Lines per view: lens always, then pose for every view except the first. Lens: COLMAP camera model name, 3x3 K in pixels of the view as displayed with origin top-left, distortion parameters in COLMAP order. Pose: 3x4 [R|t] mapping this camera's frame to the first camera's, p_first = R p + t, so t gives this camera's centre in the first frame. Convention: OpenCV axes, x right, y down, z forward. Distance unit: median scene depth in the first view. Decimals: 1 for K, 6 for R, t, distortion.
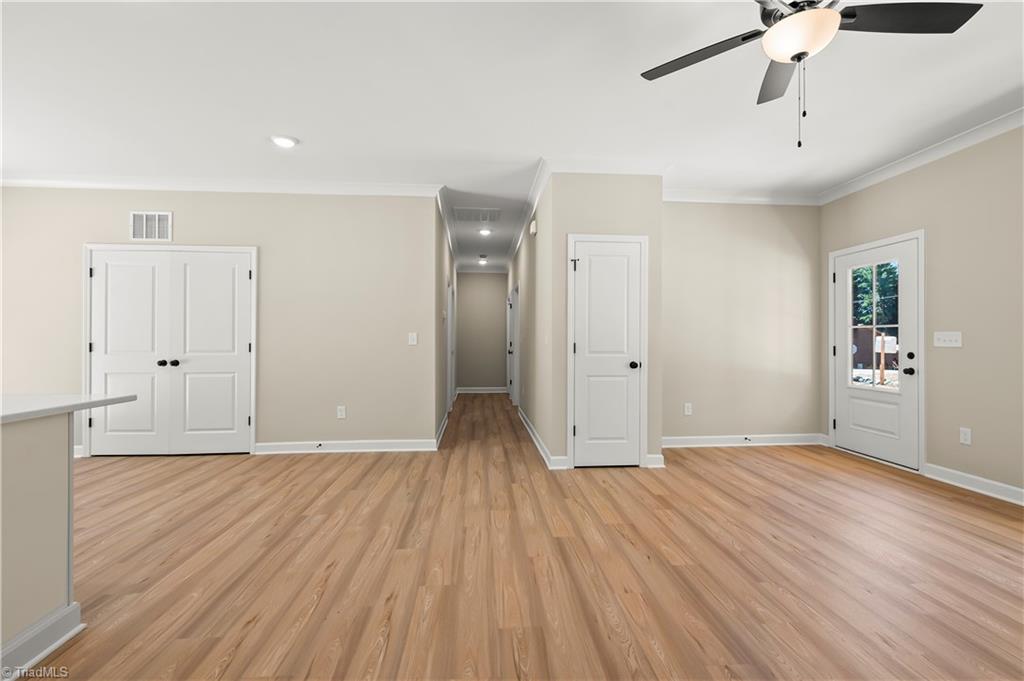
lens RADIAL K [[442.9, 0, 515.5], [0, 442.9, 346.5], [0, 0, 1]] dist [-0.007415, -0.000039]
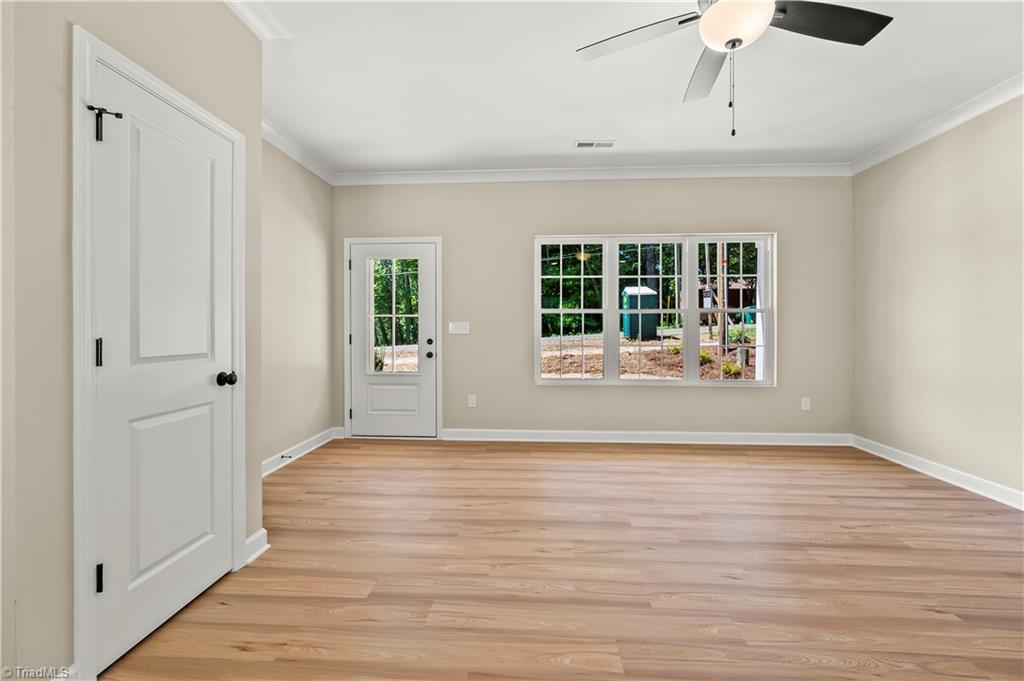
lens RADIAL K [[409.5, 0, 513.4], [0, 409.5, 334.9], [0, 0, 1]] dist [0.001651, 0.000816]
pose [[0.144624, -0.019560, 0.989293, -0.153584], [0.015833, 0.999722, 0.017452, -0.012968], [-0.989360, 0.013140, 0.144893, 0.621984]]
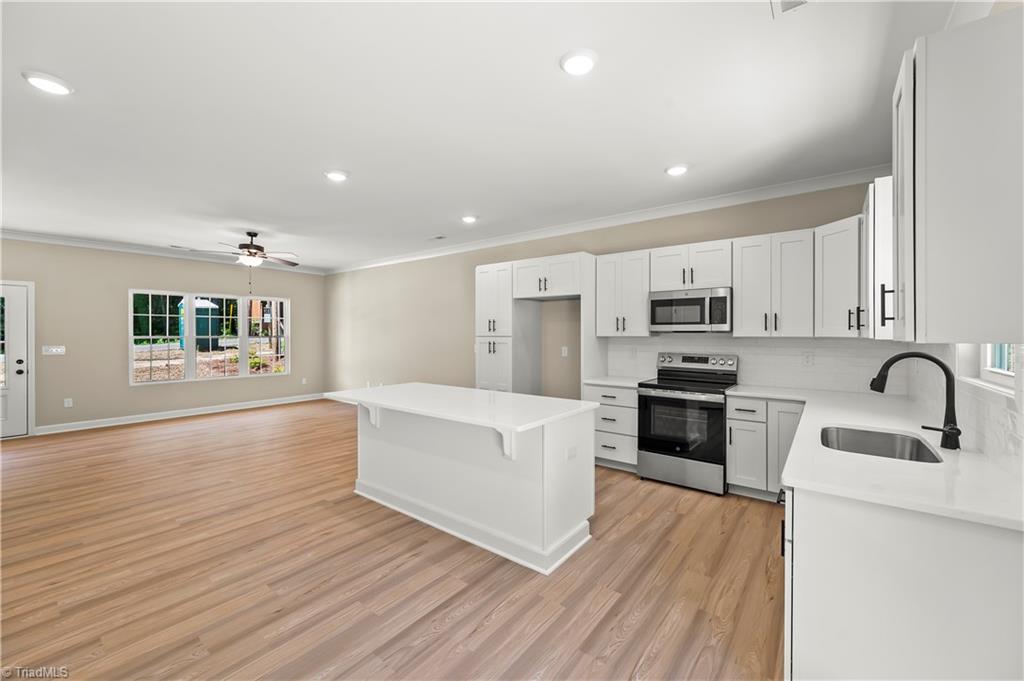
lens RADIAL K [[409.5, 0, 512.2], [0, 409.5, 336.7], [0, 0, 1]] dist [0.001651, 0.000816]
pose [[-0.728366, -0.007042, 0.685152, -1.332987], [0.009196, 0.999757, 0.020051, -0.079026], [-0.685126, 0.020905, -0.728124, 0.869414]]
